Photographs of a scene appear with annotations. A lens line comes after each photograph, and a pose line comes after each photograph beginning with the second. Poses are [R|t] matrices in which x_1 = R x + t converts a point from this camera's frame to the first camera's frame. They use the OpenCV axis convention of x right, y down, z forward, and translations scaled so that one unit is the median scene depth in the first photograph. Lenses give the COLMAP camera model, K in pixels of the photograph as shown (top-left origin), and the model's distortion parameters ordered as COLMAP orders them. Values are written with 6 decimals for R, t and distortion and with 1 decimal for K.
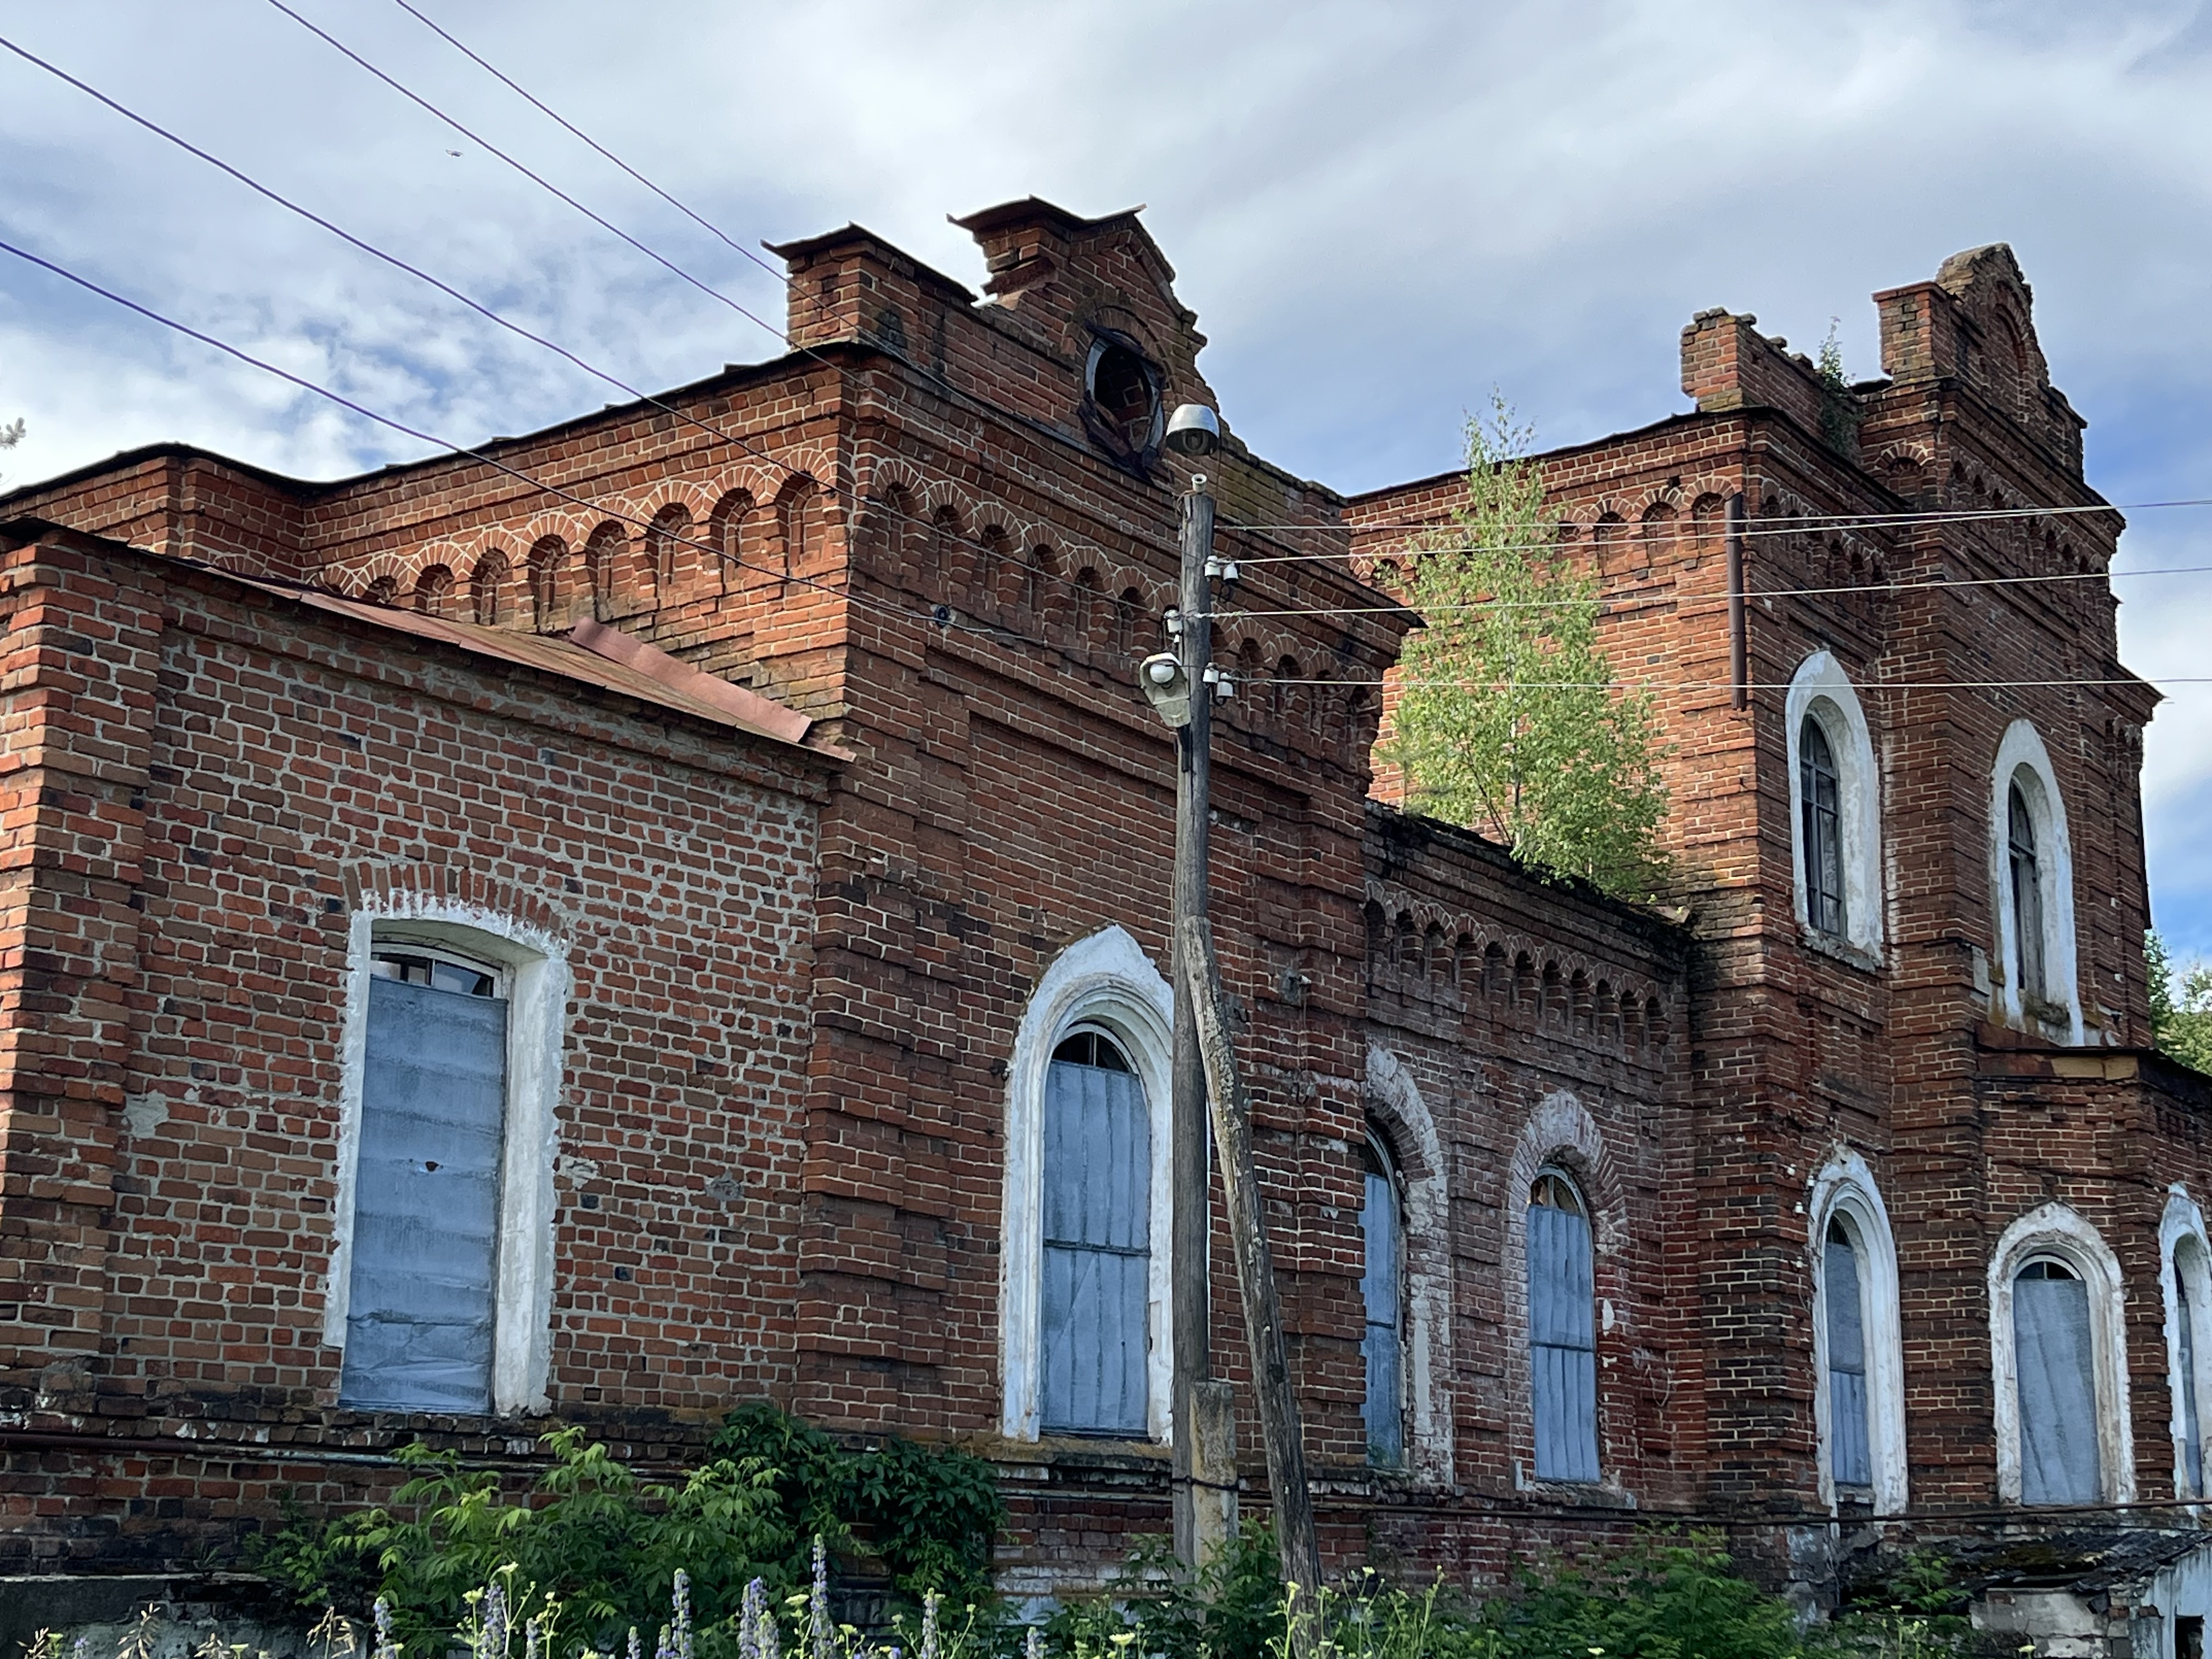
lens RADIAL K [[3133.4, 0, 1128.9], [0, 3133.4, 824.0], [0, 0, 1]] dist [0.052942, 0.000000]
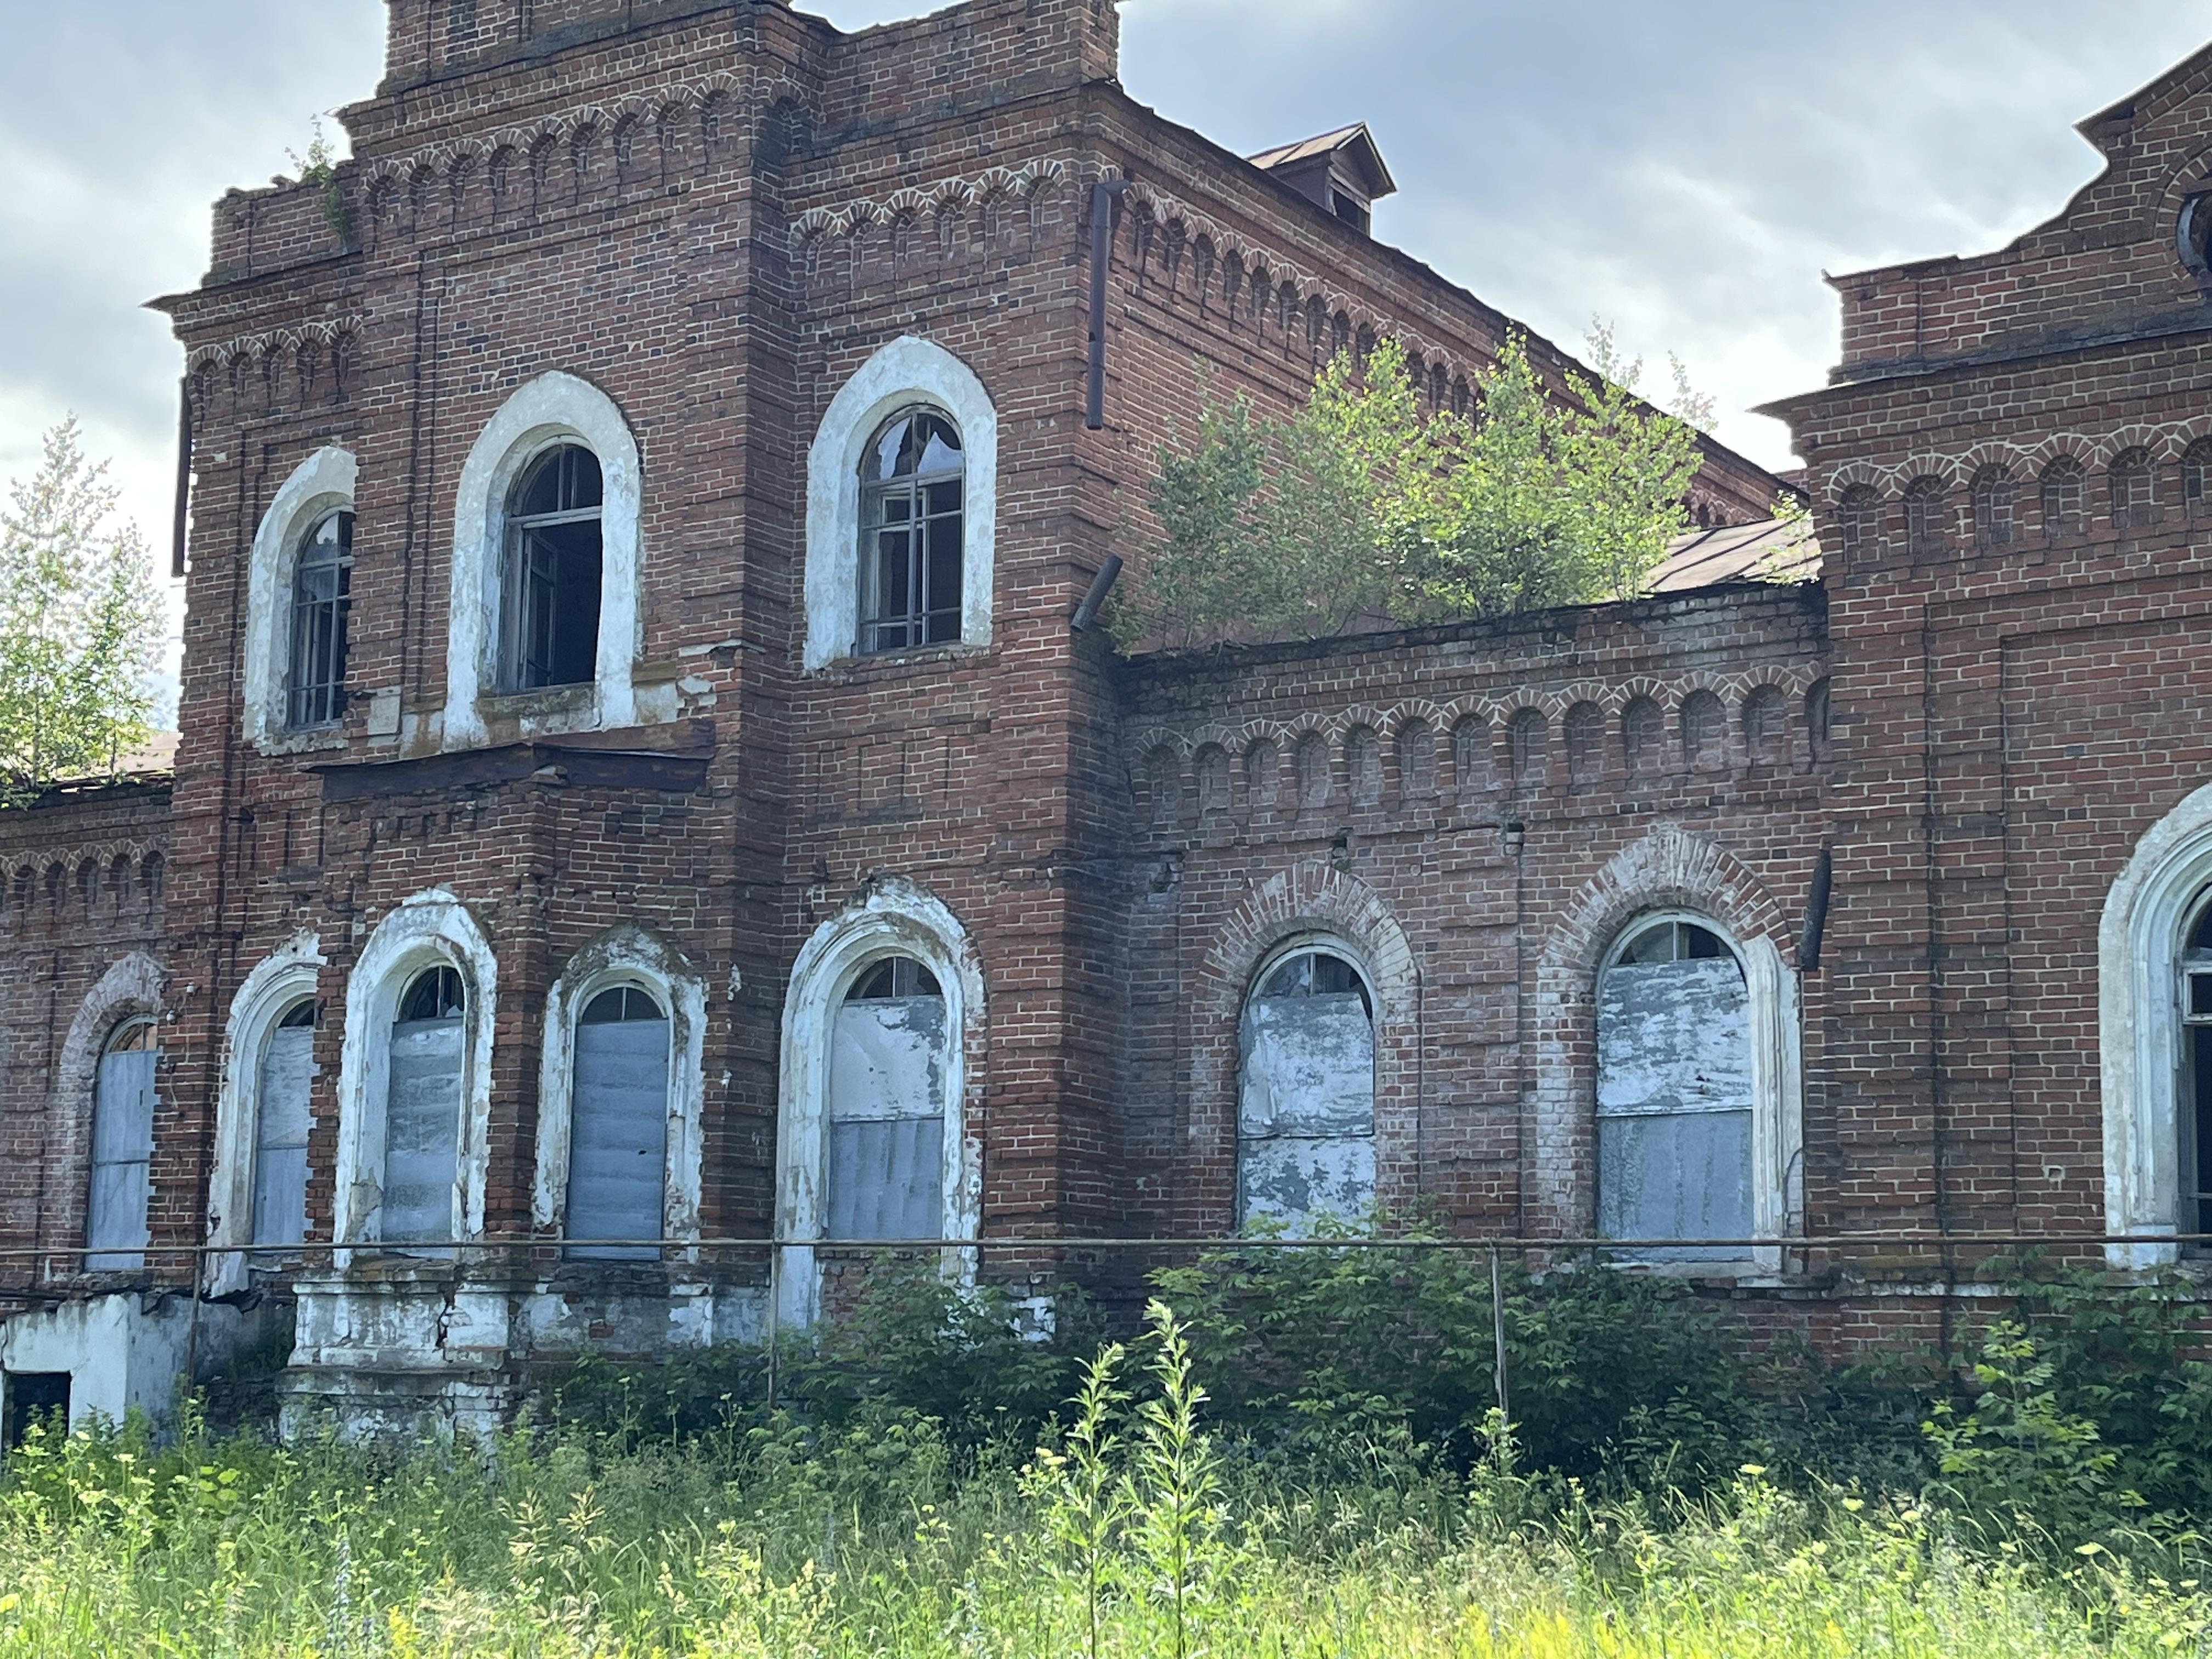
lens RADIAL K [[3300.1, 0, 1108.4], [0, 3300.1, 839.1], [0, 0, 1]] dist [0.053252, 0.000000]
pose [[0.050642, -0.166510, -0.984738, 1.359041], [0.230223, 0.961395, -0.150723, 0.307159], [0.971819, -0.219077, 0.087022, 1.203841]]
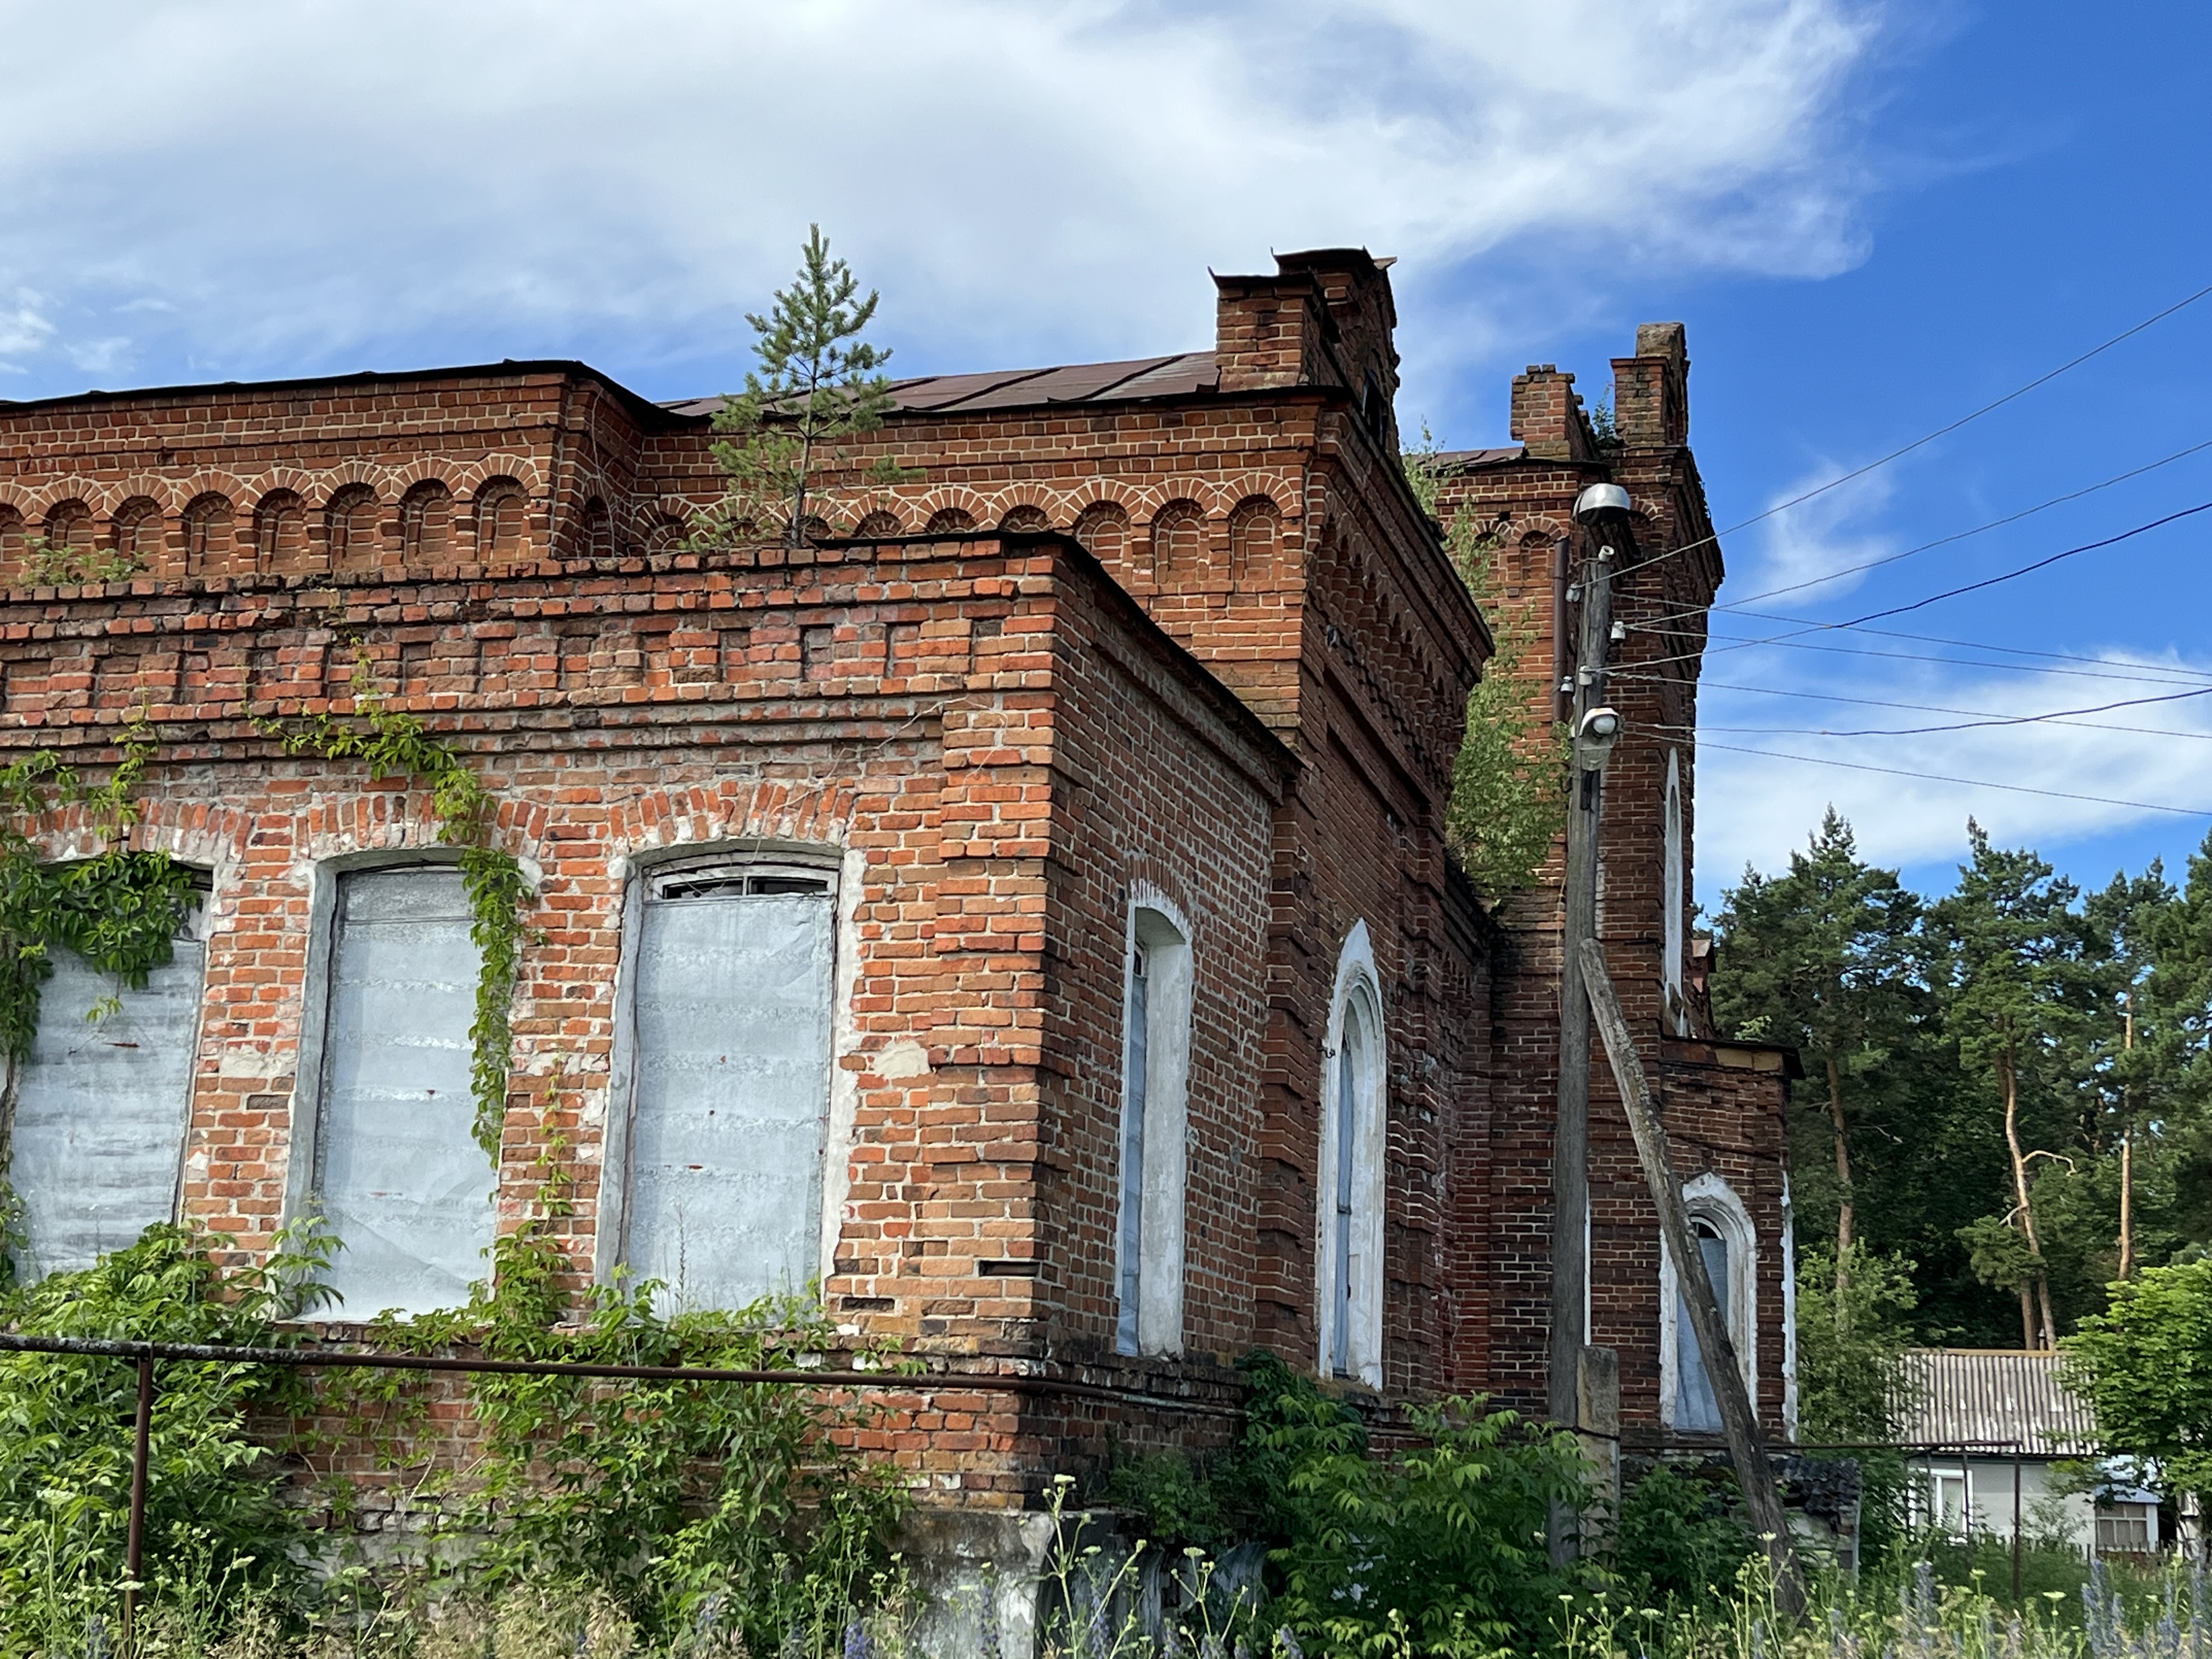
lens RADIAL K [[3133.4, 0, 1093.3], [0, 3133.4, 836.6], [0, 0, 1]] dist [0.052942, 0.000000]
pose [[0.935803, 0.094635, 0.339583, -0.345101], [-0.111604, 0.993277, 0.030748, -0.014300], [-0.334390, -0.066673, 0.940073, -0.007576]]
